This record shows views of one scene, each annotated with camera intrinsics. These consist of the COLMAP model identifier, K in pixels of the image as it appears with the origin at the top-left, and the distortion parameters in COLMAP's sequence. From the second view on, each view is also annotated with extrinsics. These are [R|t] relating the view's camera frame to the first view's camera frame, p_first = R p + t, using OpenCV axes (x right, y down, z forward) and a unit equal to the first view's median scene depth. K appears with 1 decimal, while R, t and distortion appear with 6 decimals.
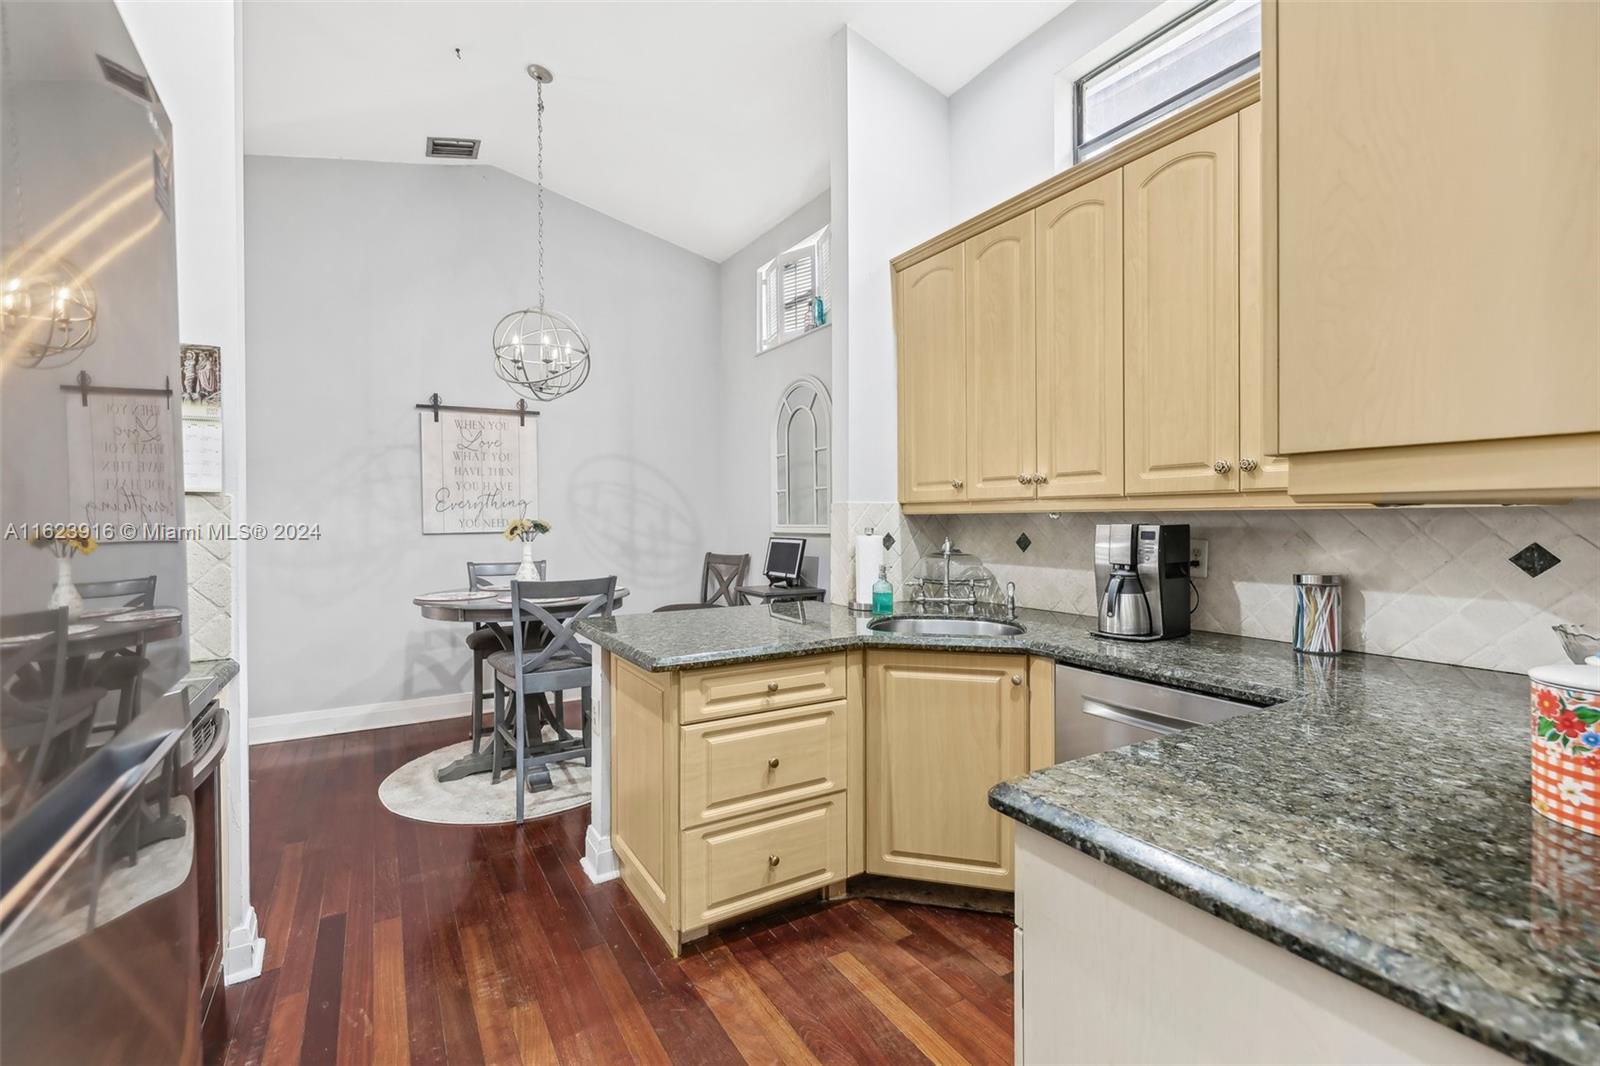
lens RADIAL K [[668.3, 0, 725.1], [0, 668.3, 522.7], [0, 0, 1]] dist [0.001678, 0.000086]
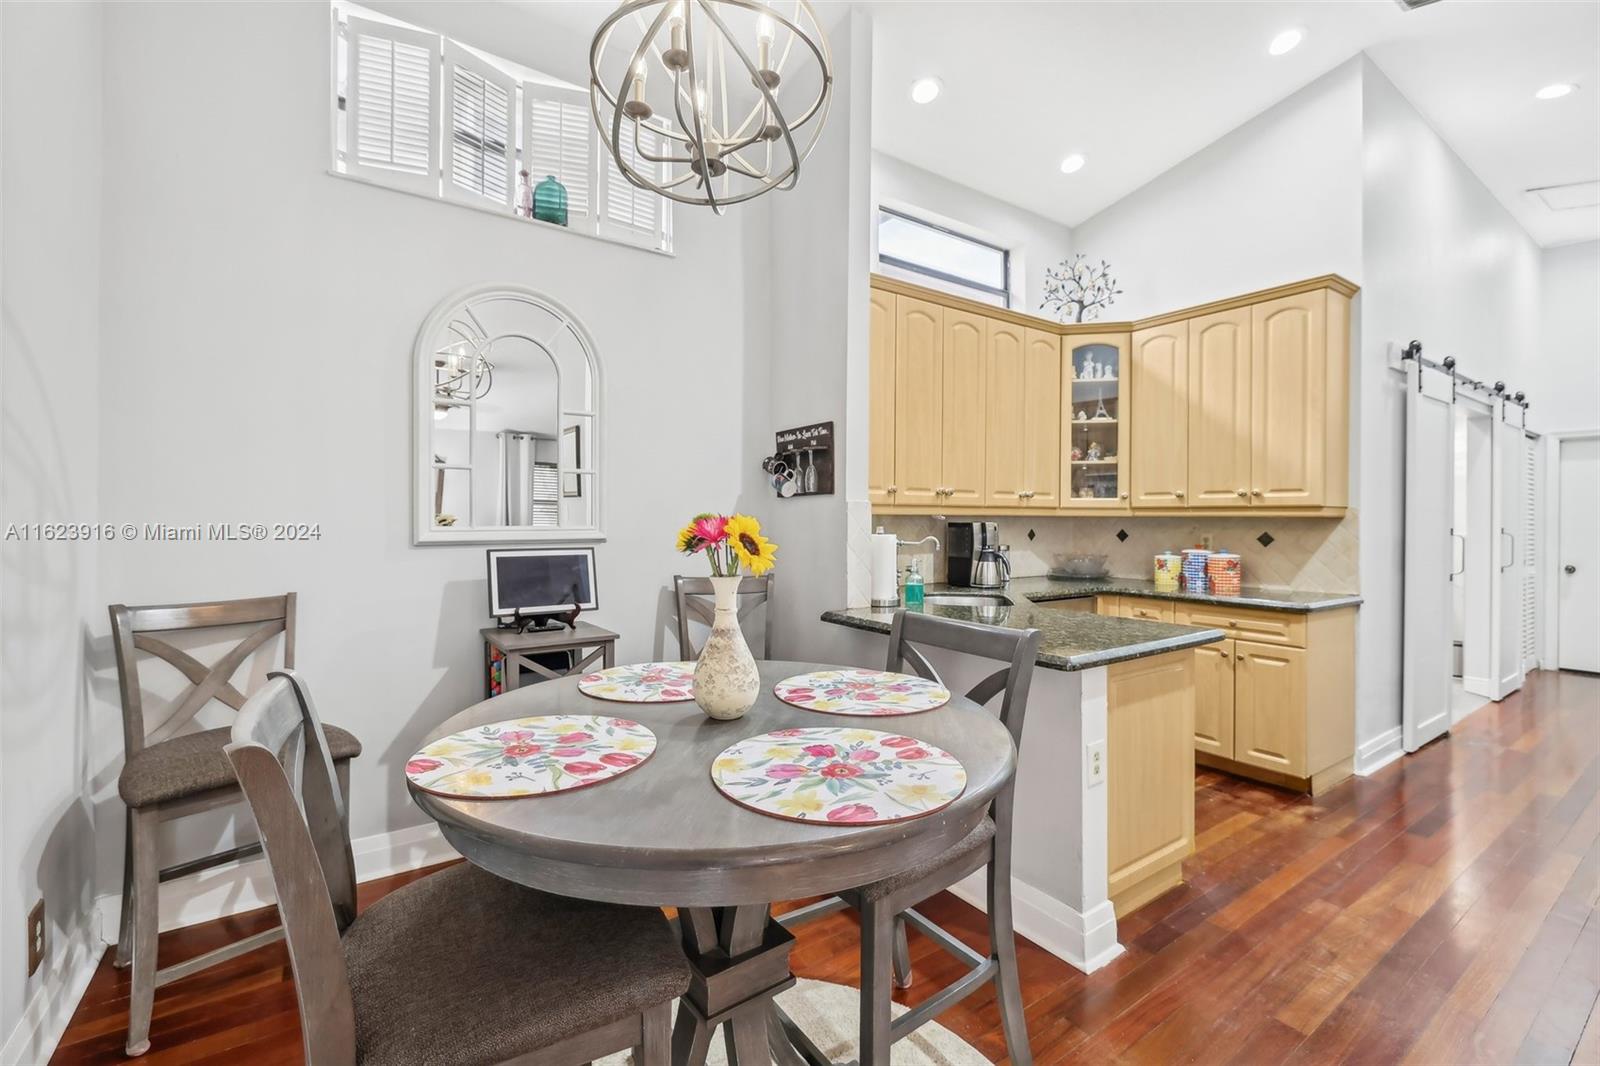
lens RADIAL K [[691.1, 0, 823.1], [0, 691.1, 524.1], [0, 0, 1]] dist [0.002601, -0.000352]
pose [[-0.142554, -0.003265, 0.989782, -0.591831], [0.001199, 0.999993, 0.003471, -0.000329], [-0.989786, 0.001681, -0.142549, 0.883275]]
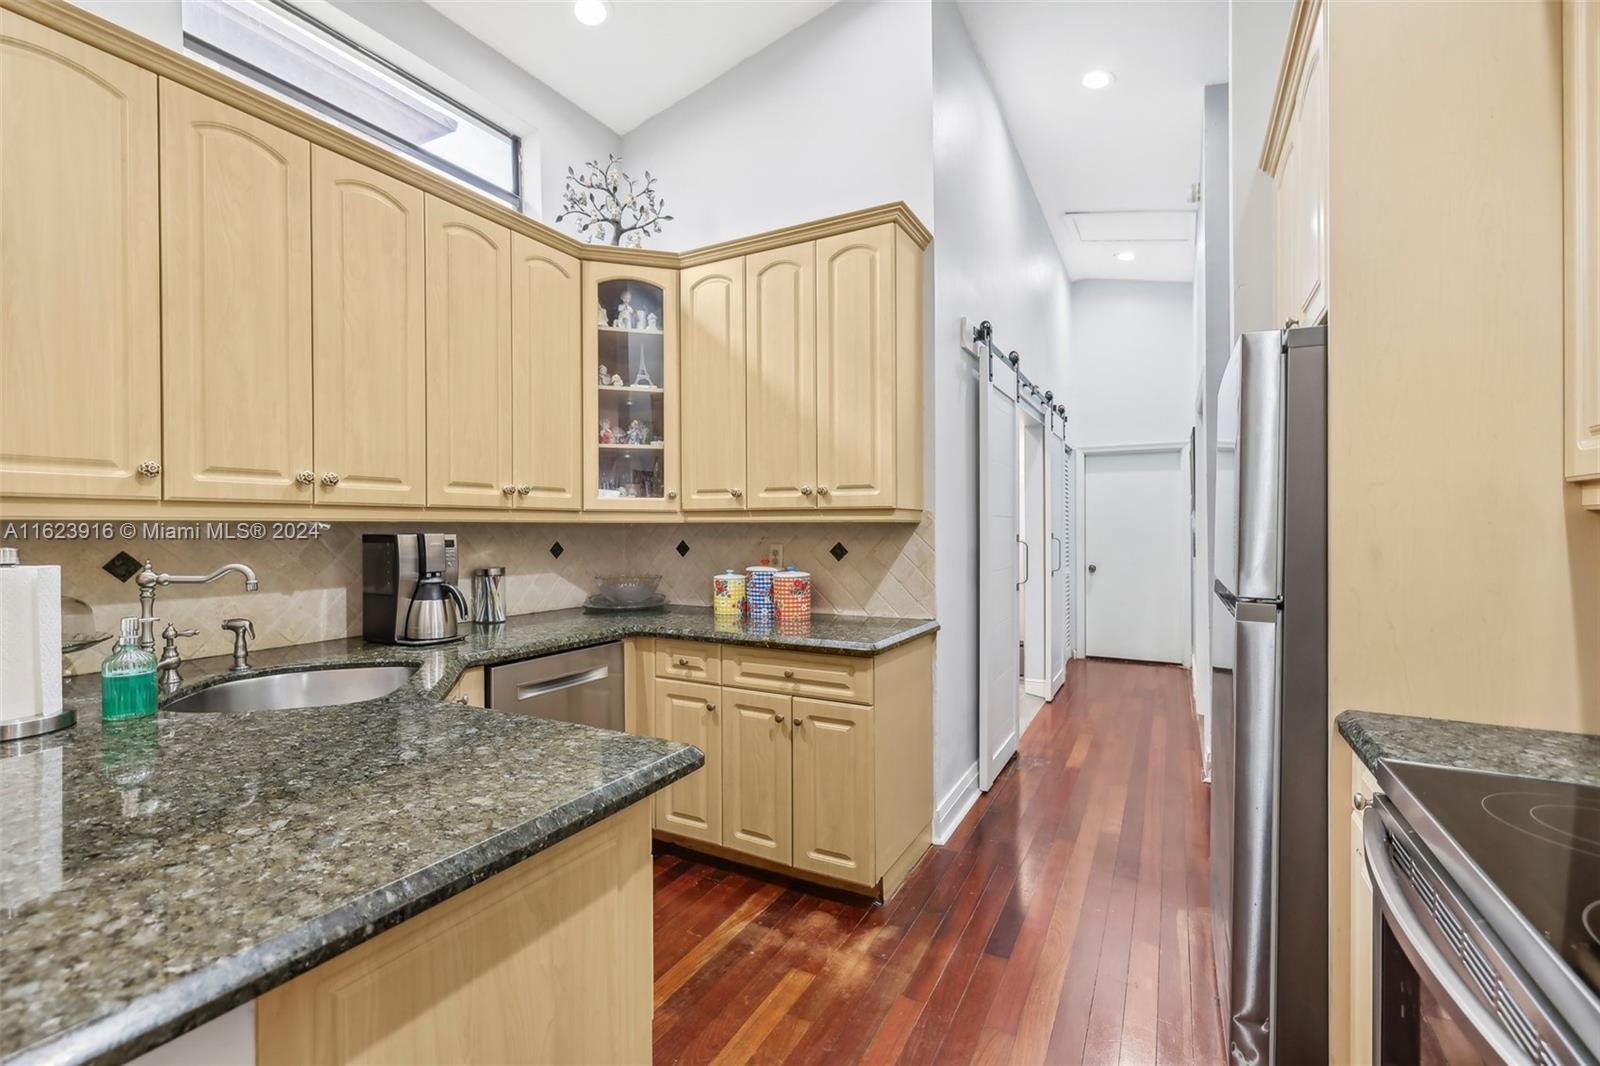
lens RADIAL K [[686.5, 0, 793.2], [0, 686.5, 530.0], [0, 0, 1]] dist [0.000315, -0.000085]
pose [[-0.549585, 0.002791, 0.835433, -0.313187], [0.008950, 0.999957, 0.002548, -0.000801], [-0.835390, 0.008877, -0.549587, 0.576455]]
